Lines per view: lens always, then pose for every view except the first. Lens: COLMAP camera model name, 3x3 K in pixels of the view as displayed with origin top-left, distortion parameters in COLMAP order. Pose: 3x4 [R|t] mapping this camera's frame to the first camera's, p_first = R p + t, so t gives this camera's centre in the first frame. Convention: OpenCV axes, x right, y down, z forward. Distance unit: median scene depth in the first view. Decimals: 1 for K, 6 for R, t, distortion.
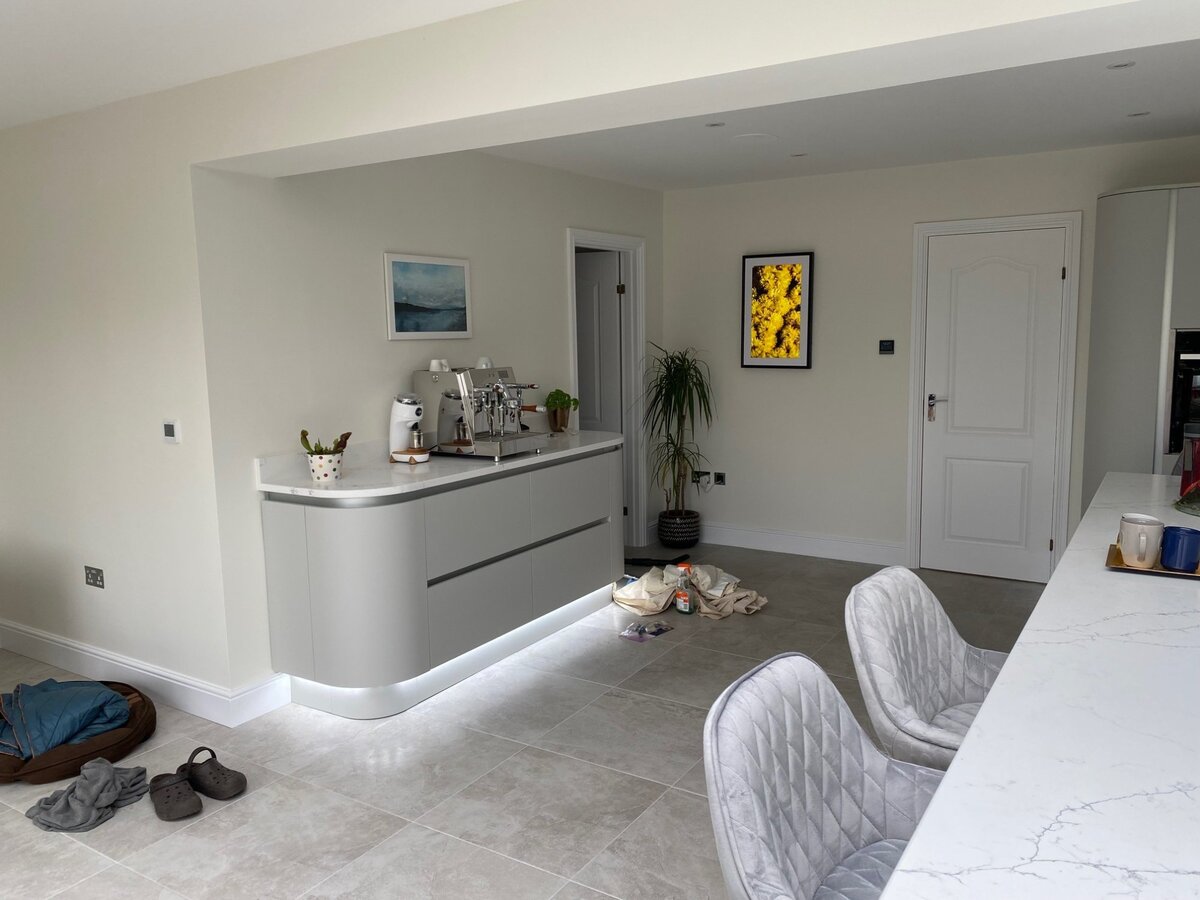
lens RADIAL K [[926.2, 0, 600.2], [0, 926.2, 446.8], [0, 0, 1]] dist [0.035243, -0.008559]
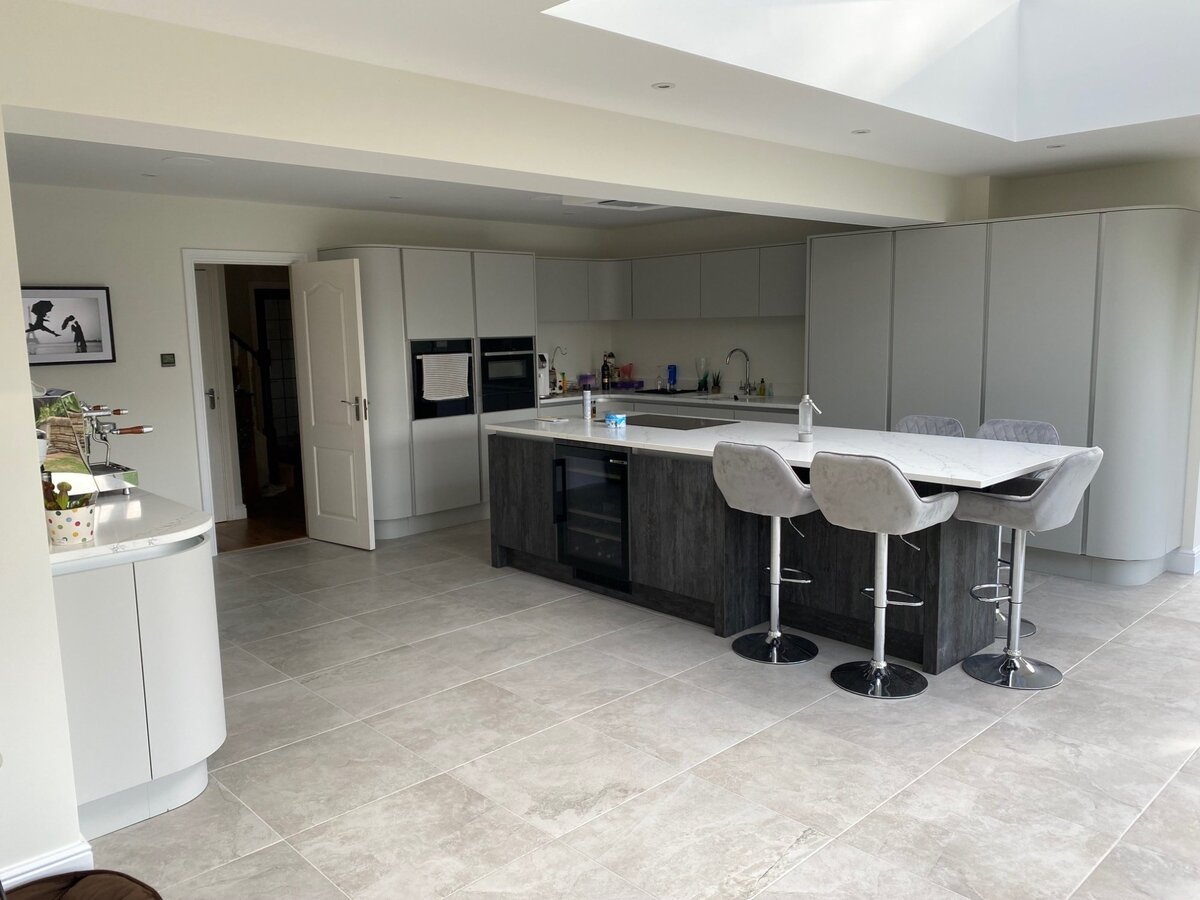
lens RADIAL K [[926.2, 0, 601.8], [0, 926.2, 451.4], [0, 0, 1]] dist [0.035243, -0.008559]
pose [[0.225952, -0.122455, 0.966411, -1.152654], [0.142685, 0.985528, 0.091517, -0.053787], [-0.963632, 0.117214, 0.240155, 0.482341]]
